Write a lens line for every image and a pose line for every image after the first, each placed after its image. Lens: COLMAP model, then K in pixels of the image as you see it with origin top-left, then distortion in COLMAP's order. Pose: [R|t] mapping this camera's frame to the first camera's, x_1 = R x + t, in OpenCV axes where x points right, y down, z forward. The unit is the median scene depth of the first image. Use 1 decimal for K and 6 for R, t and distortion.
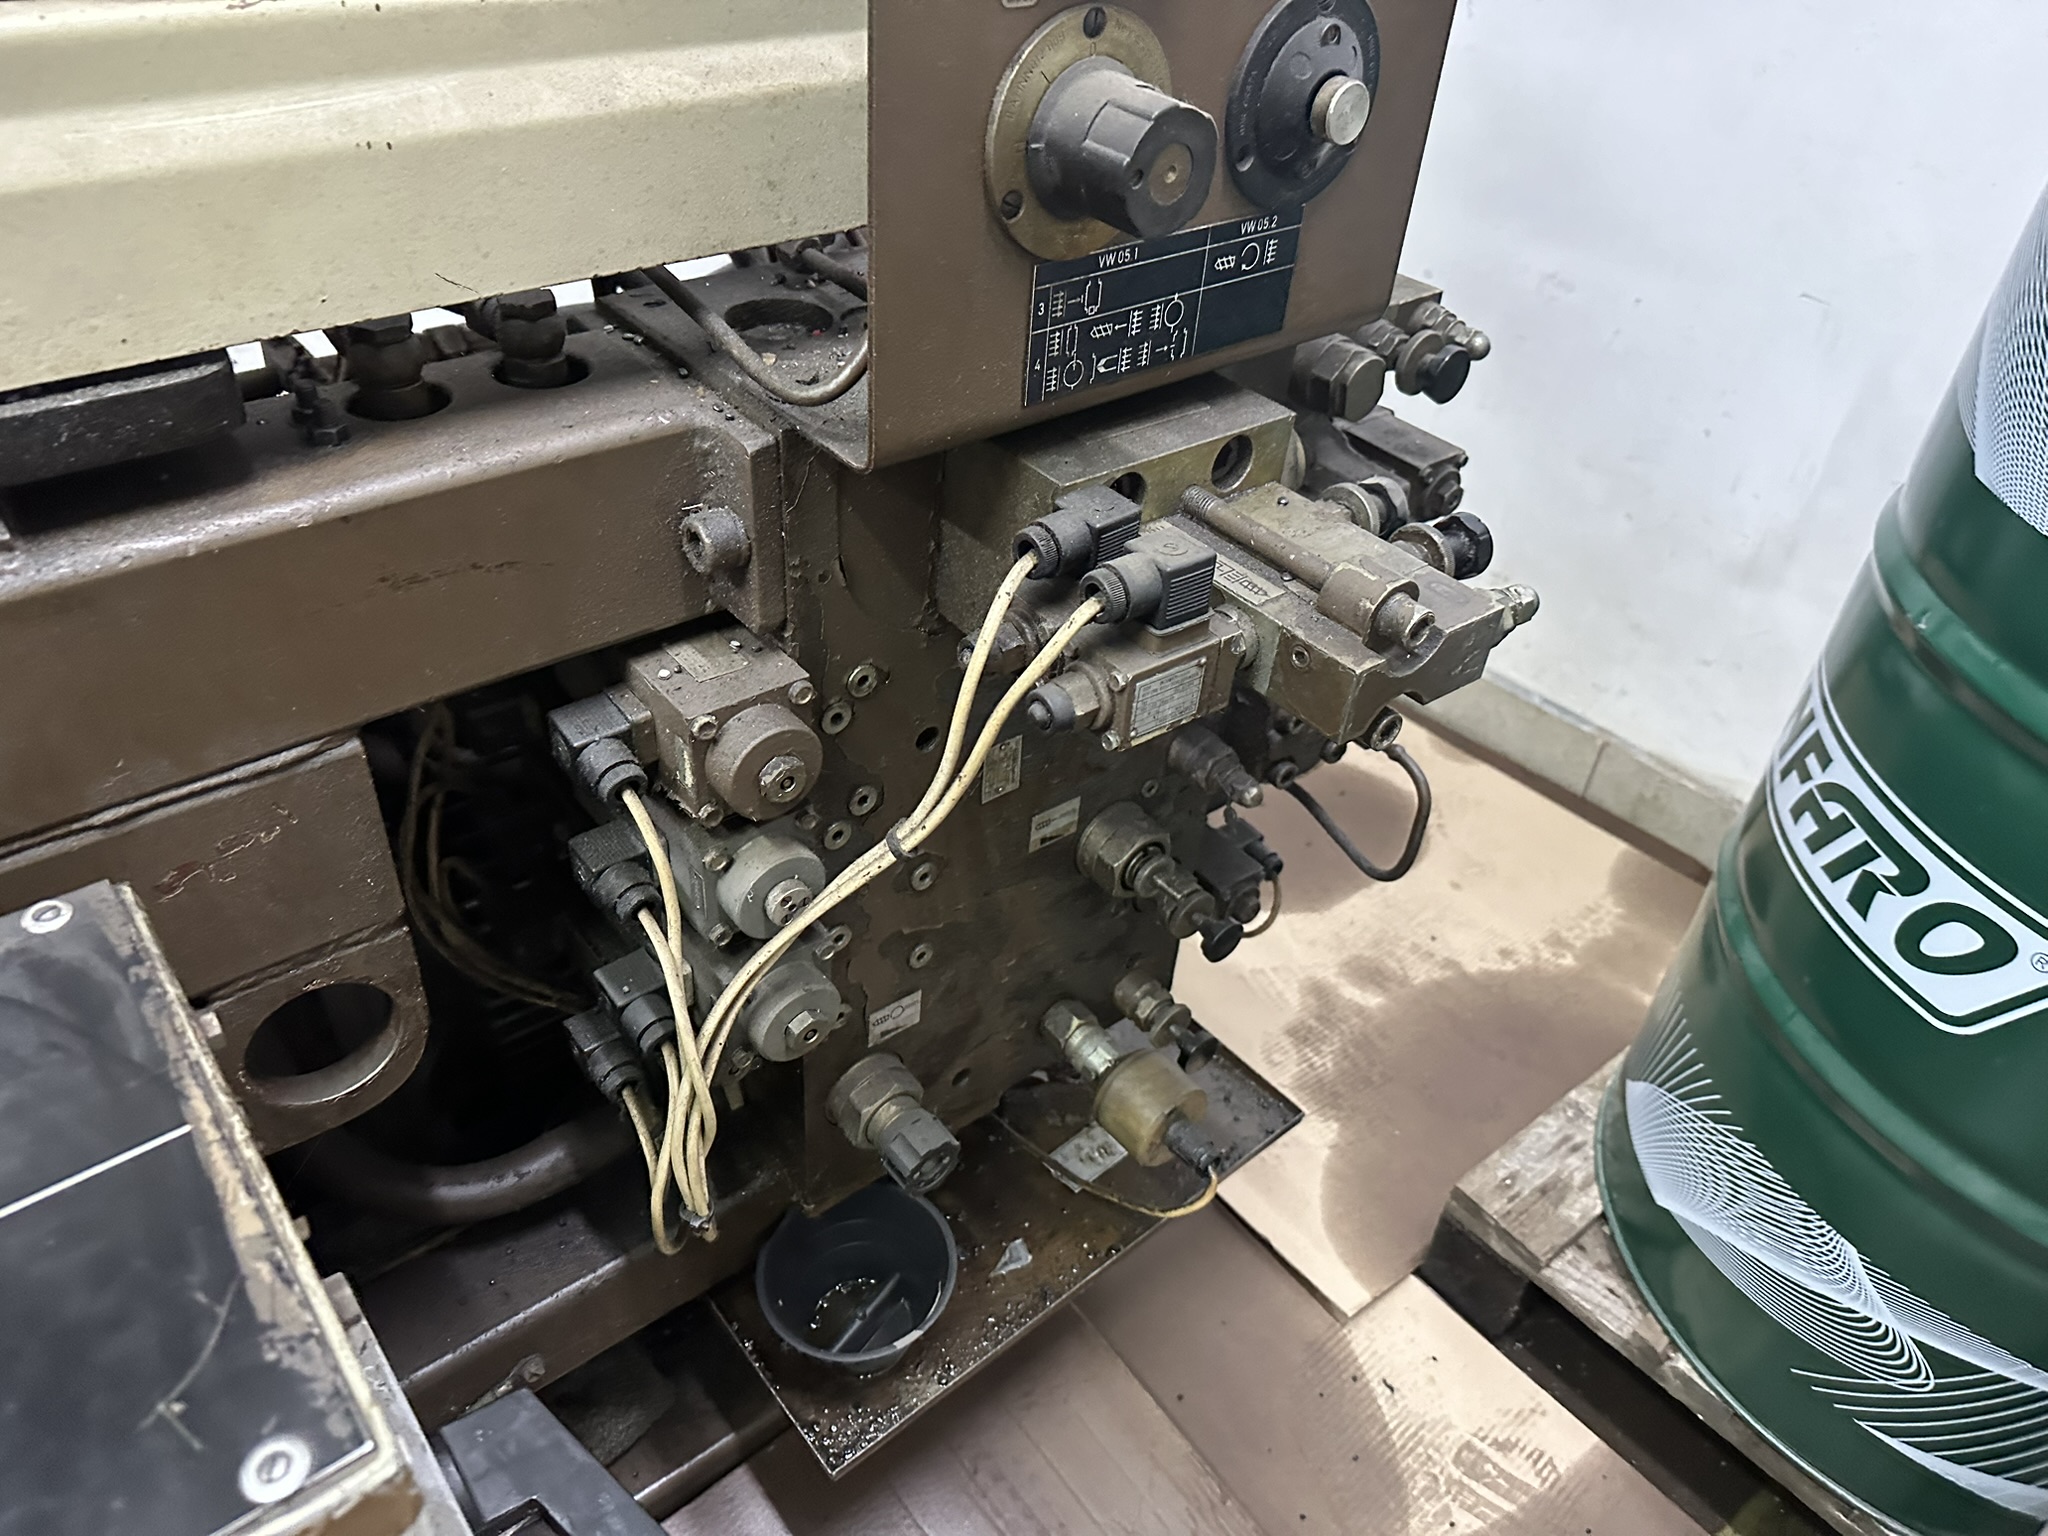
lens RADIAL K [[1488.7, 0, 962.3], [0, 1488.7, 761.0], [0, 0, 1]] dist [0.000738, -0.040284]
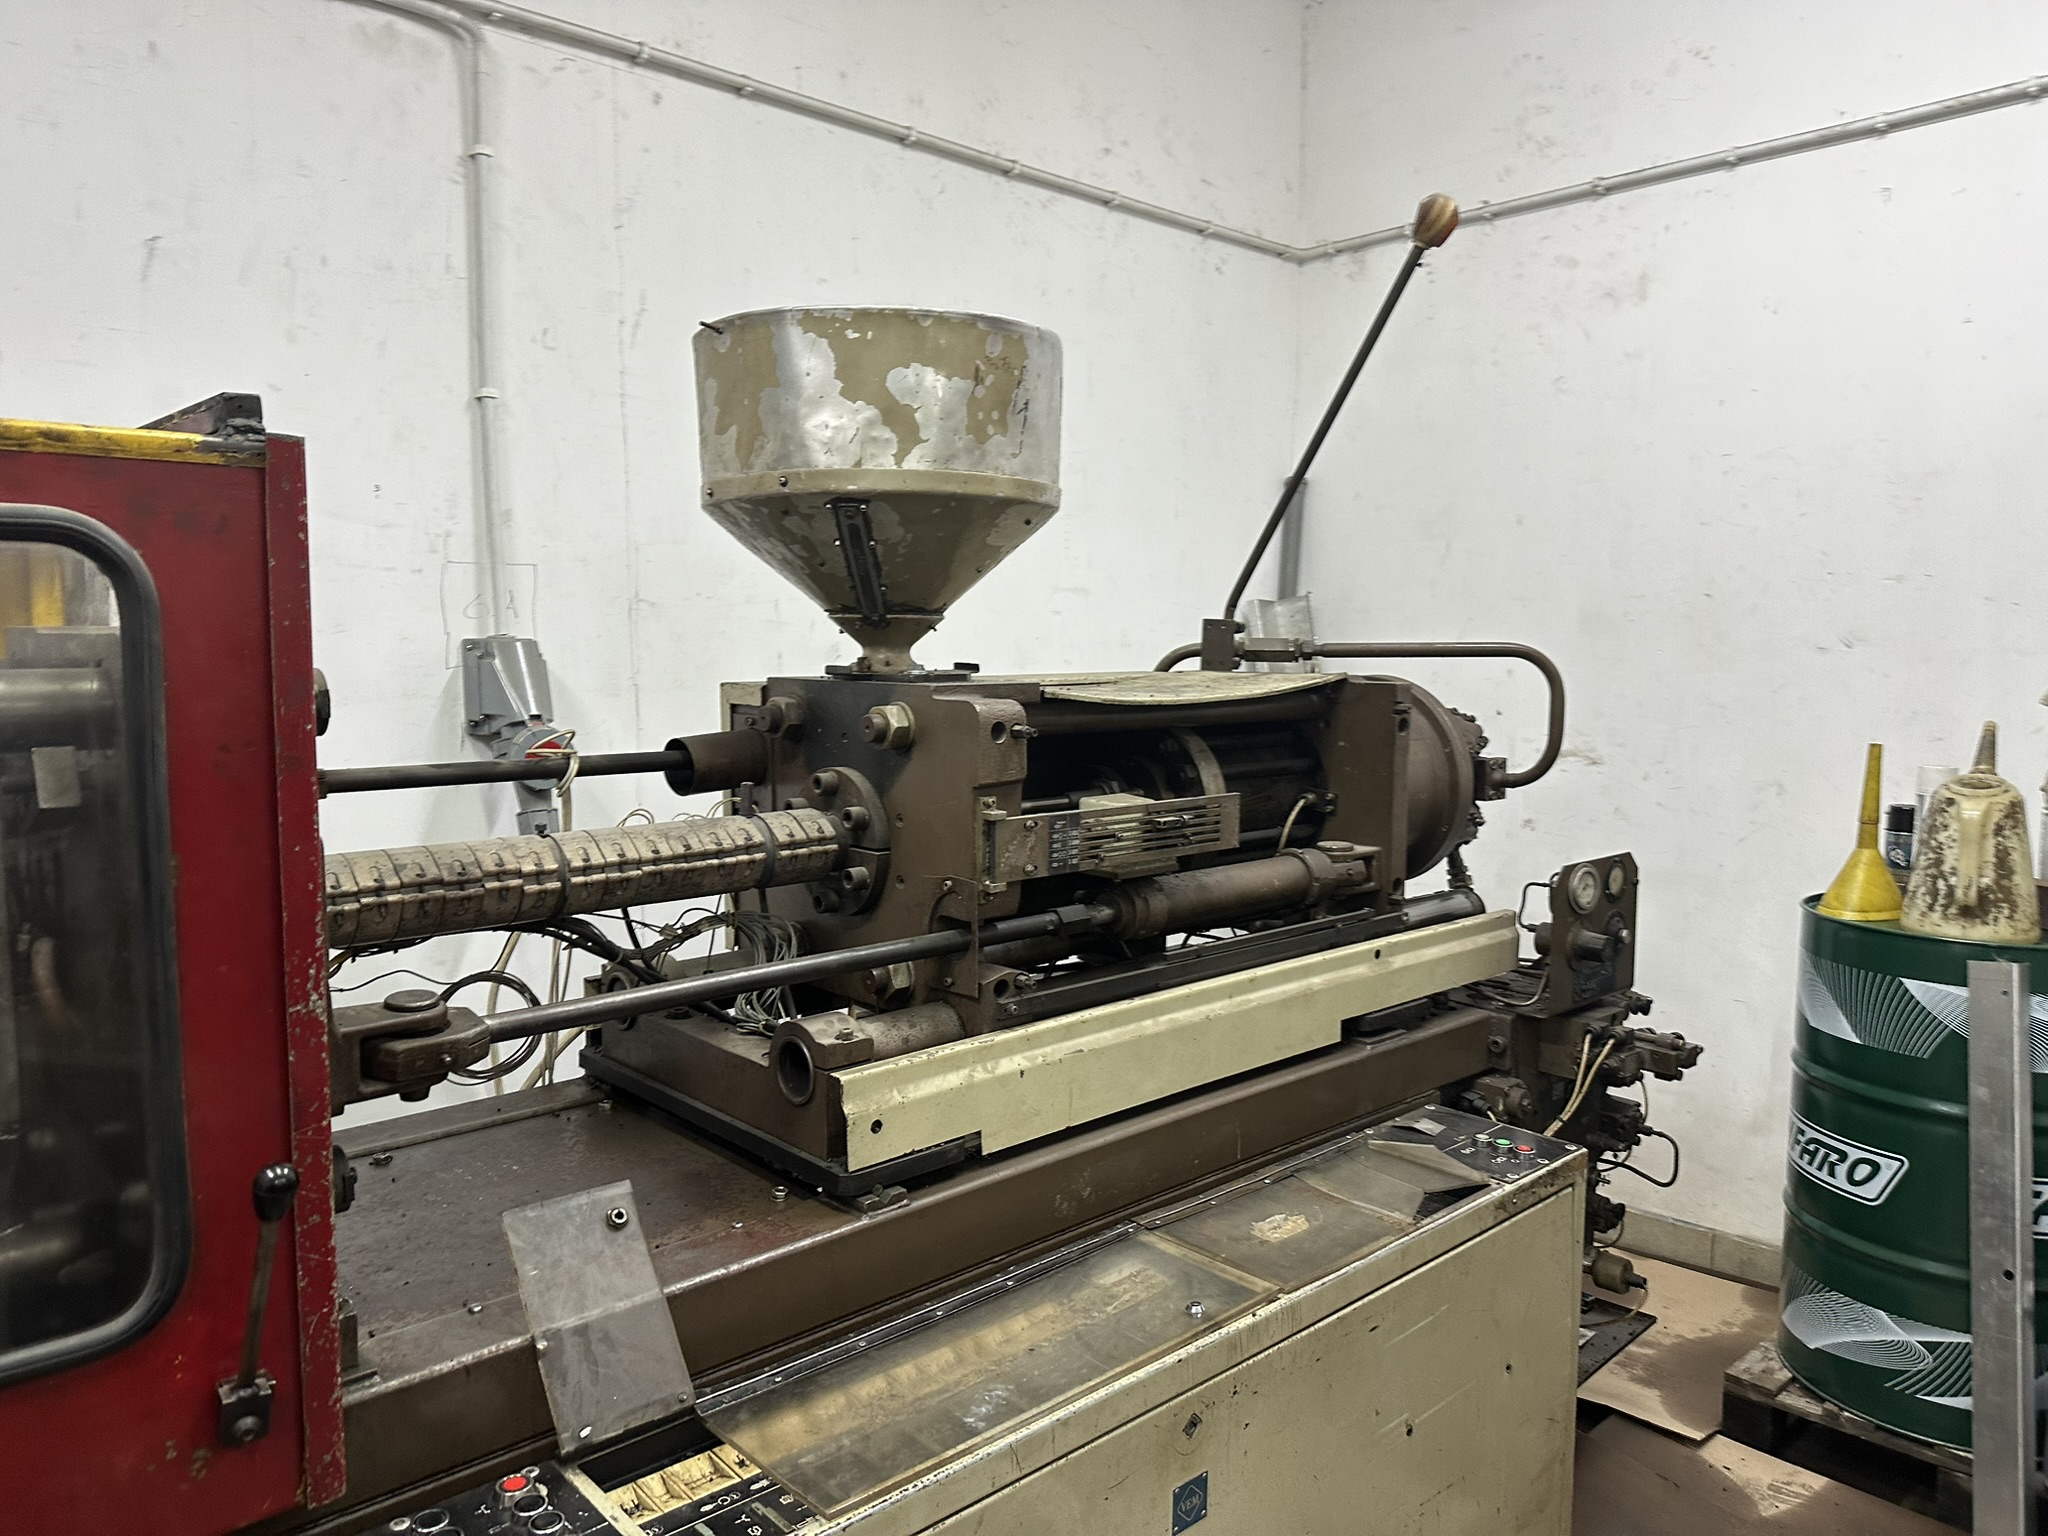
lens RADIAL K [[1464.5, 0, 1024.0], [0, 1464.5, 768.0], [0, 0, 1]] dist [-0.017446, 0.003621]
pose [[0.995244, -0.057994, 0.078271, -1.110694], [0.090782, 0.843557, -0.529311, 0.770280], [-0.035329, 0.533899, 0.844810, -1.723341]]
